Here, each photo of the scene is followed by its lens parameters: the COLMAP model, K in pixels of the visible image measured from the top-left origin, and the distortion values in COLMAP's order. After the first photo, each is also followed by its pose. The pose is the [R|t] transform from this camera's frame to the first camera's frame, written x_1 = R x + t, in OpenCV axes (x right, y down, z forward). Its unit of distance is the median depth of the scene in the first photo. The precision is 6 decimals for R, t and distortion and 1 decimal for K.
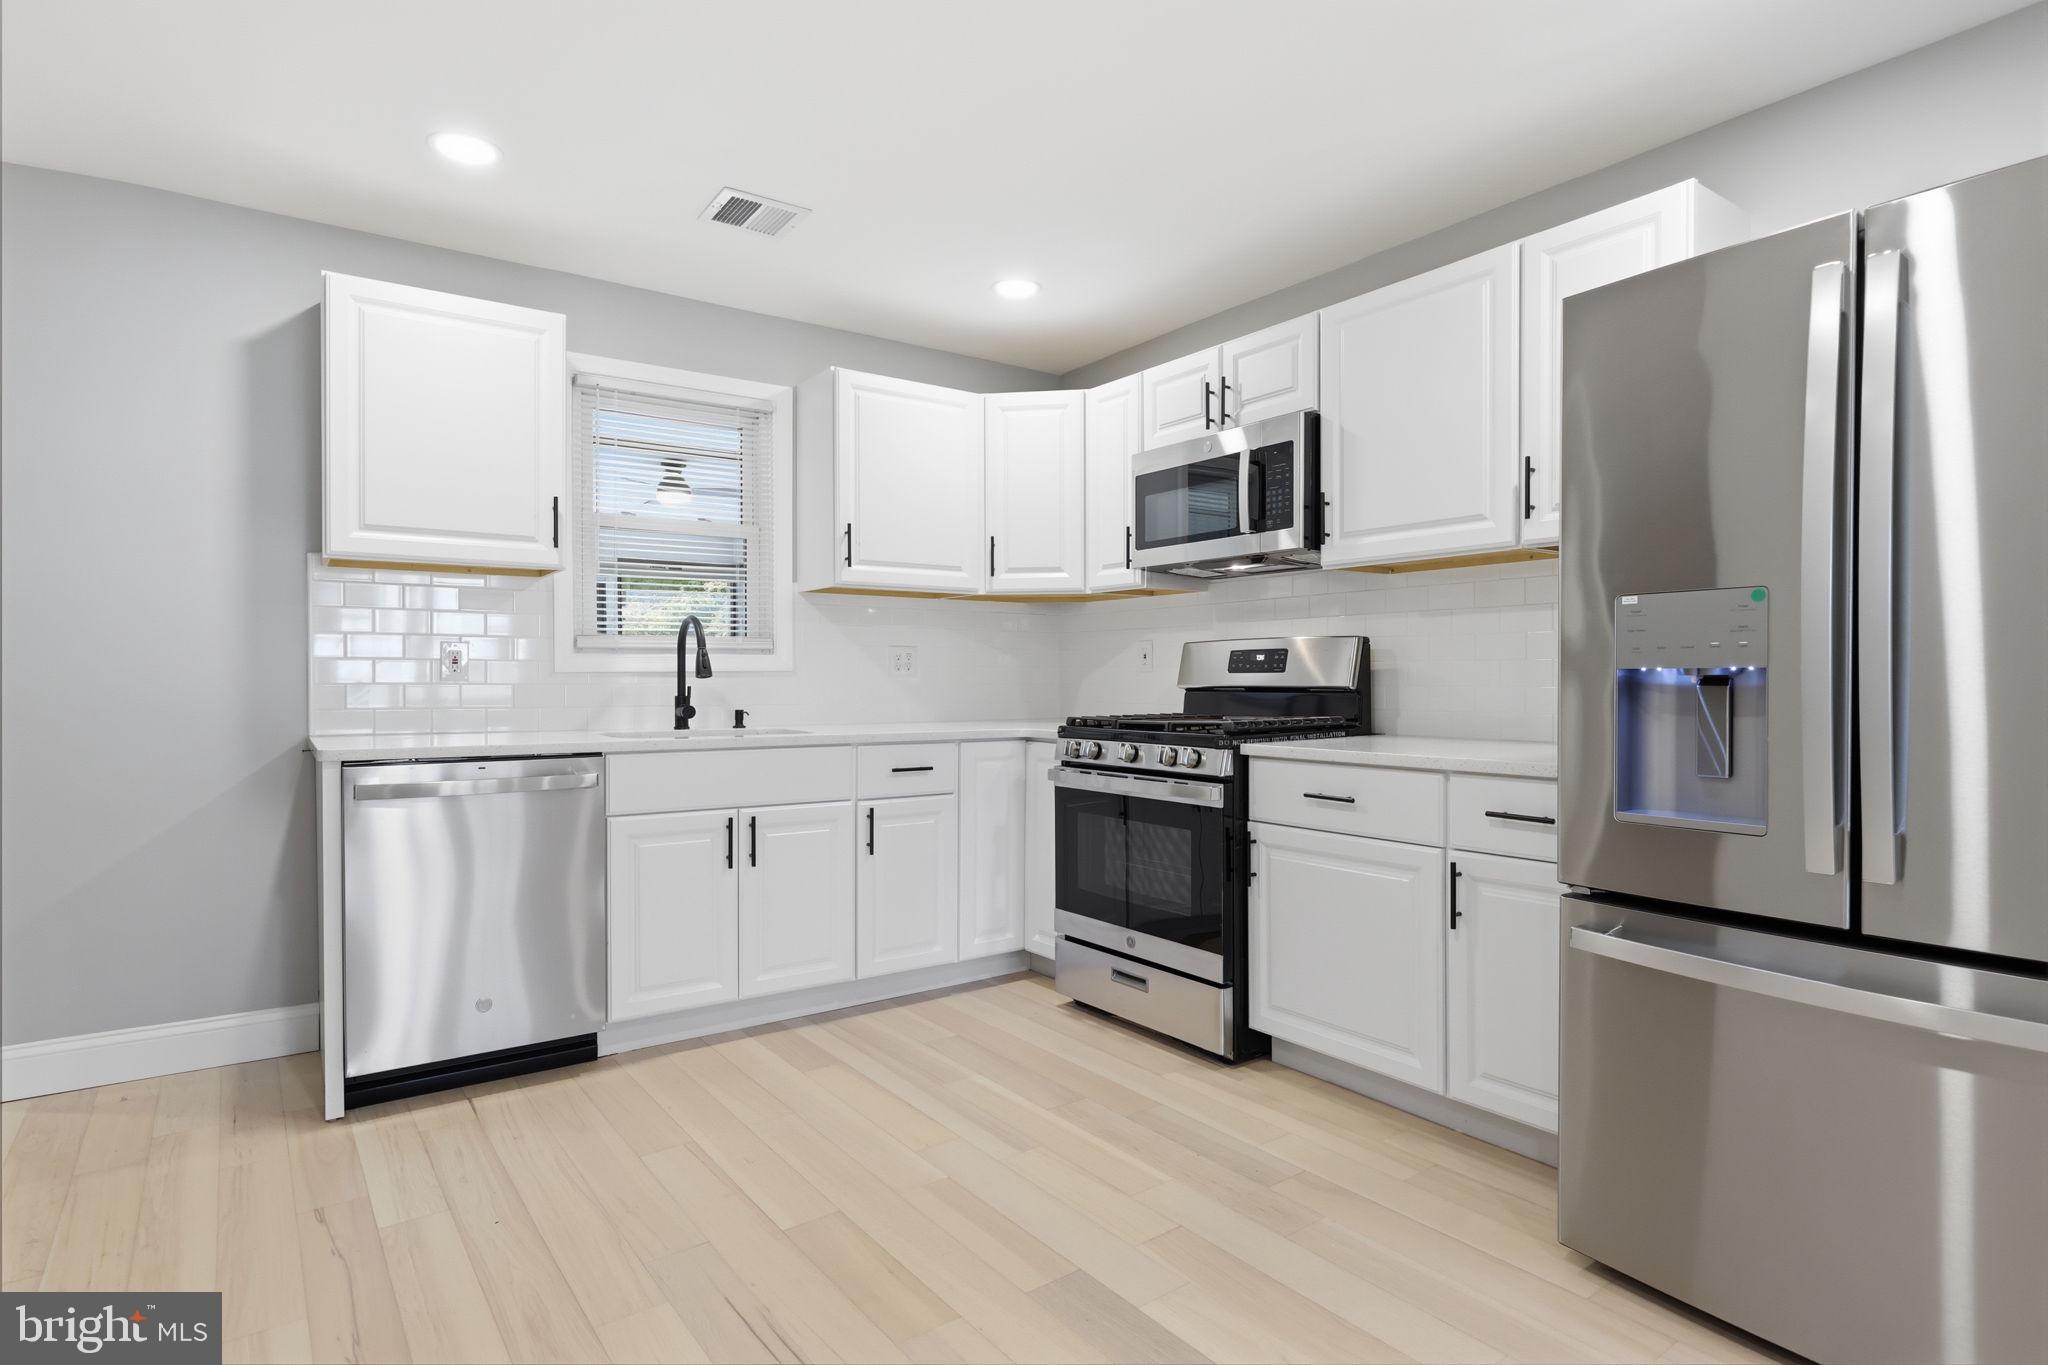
lens RADIAL K [[1052.8, 0, 1024.0], [0, 1052.8, 682.5], [0, 0, 1]] dist [-0.014872, 0.000005]
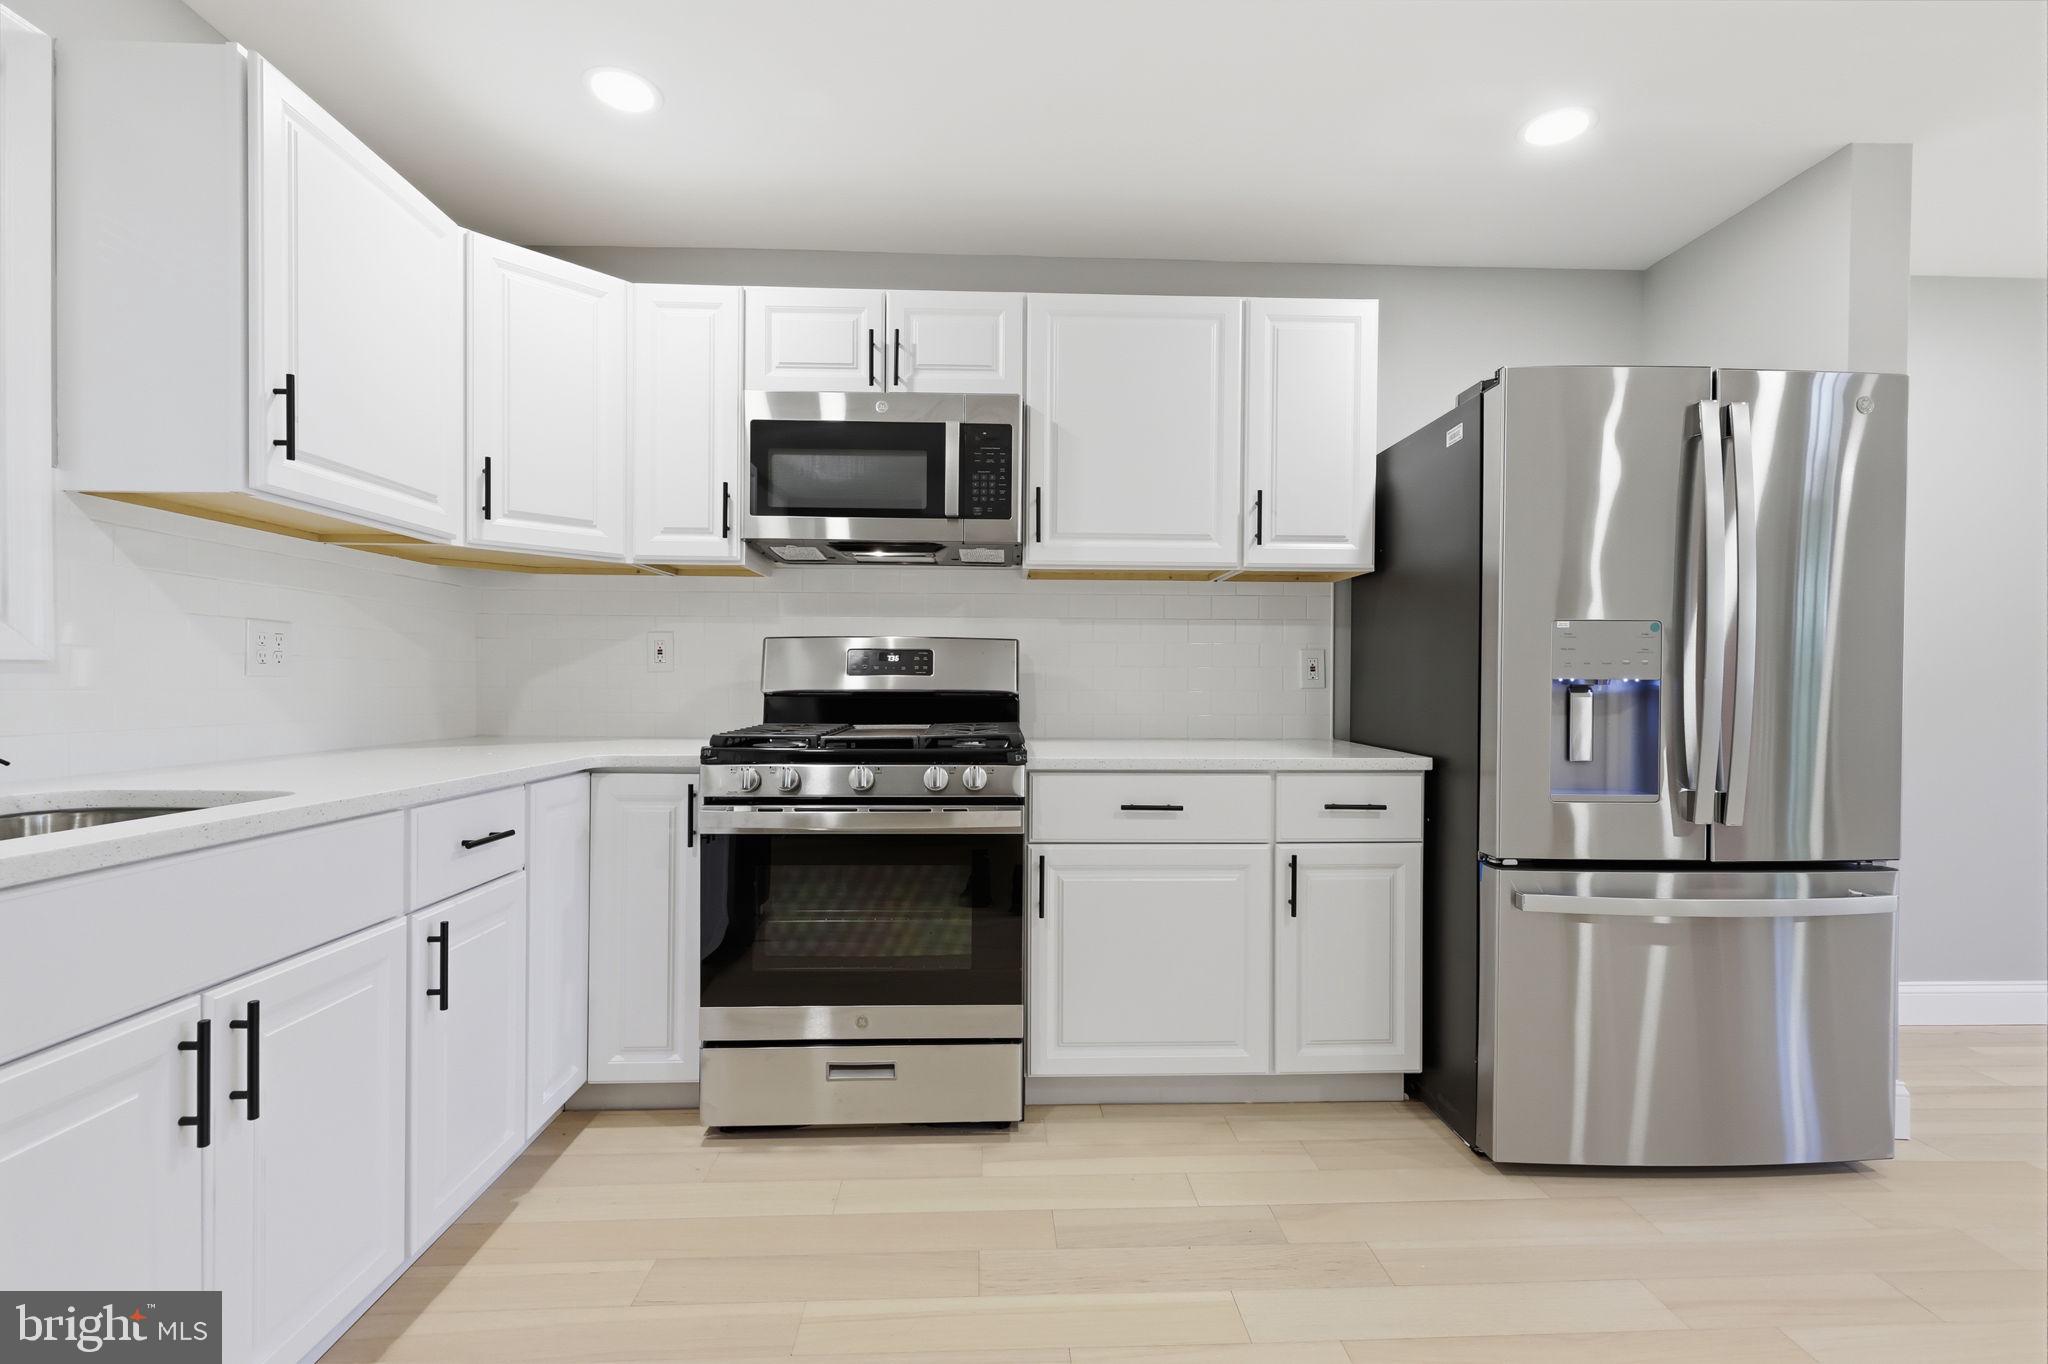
lens RADIAL K [[903.1, 0, 1024.7], [0, 903.1, 686.5], [0, 0, 1]] dist [-0.000502, 0.000017]
pose [[0.555567, -0.000661, 0.831472, -0.384367], [-0.003543, 0.999989, 0.003162, -0.002959], [-0.831464, -0.004703, 0.555558, 0.531069]]
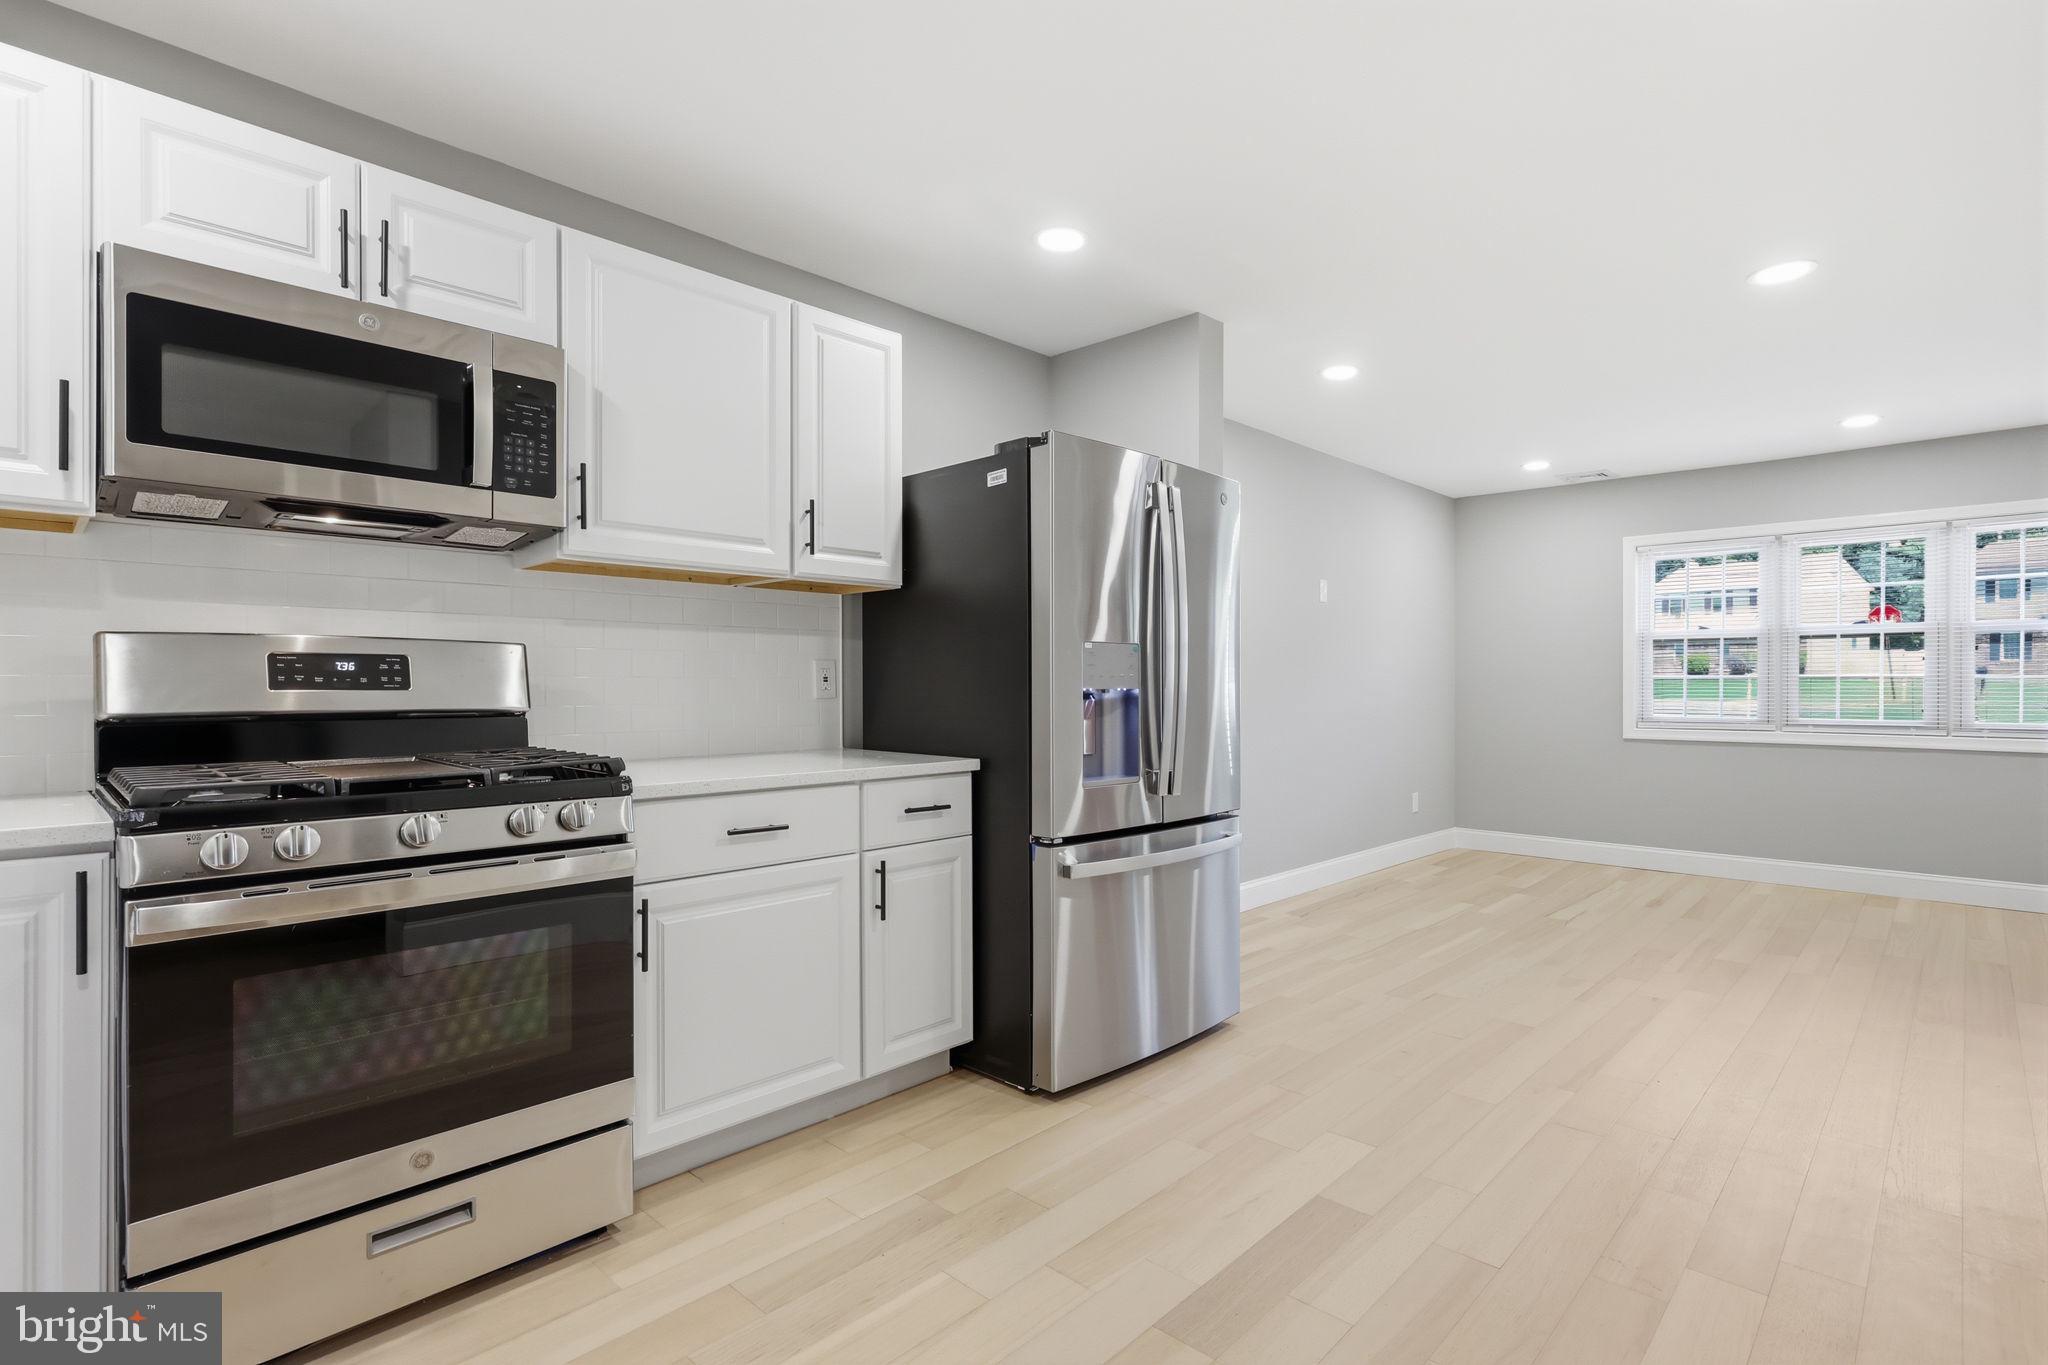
lens RADIAL K [[992.4, 0, 1027.2], [0, 992.4, 684.6], [0, 0, 1]] dist [0.001482, -0.000154]
pose [[-0.177751, 0.004502, 0.984065, -0.489977], [0.006609, 0.999972, -0.003381, -0.008529], [-0.984053, 0.005903, -0.177776, 0.768601]]
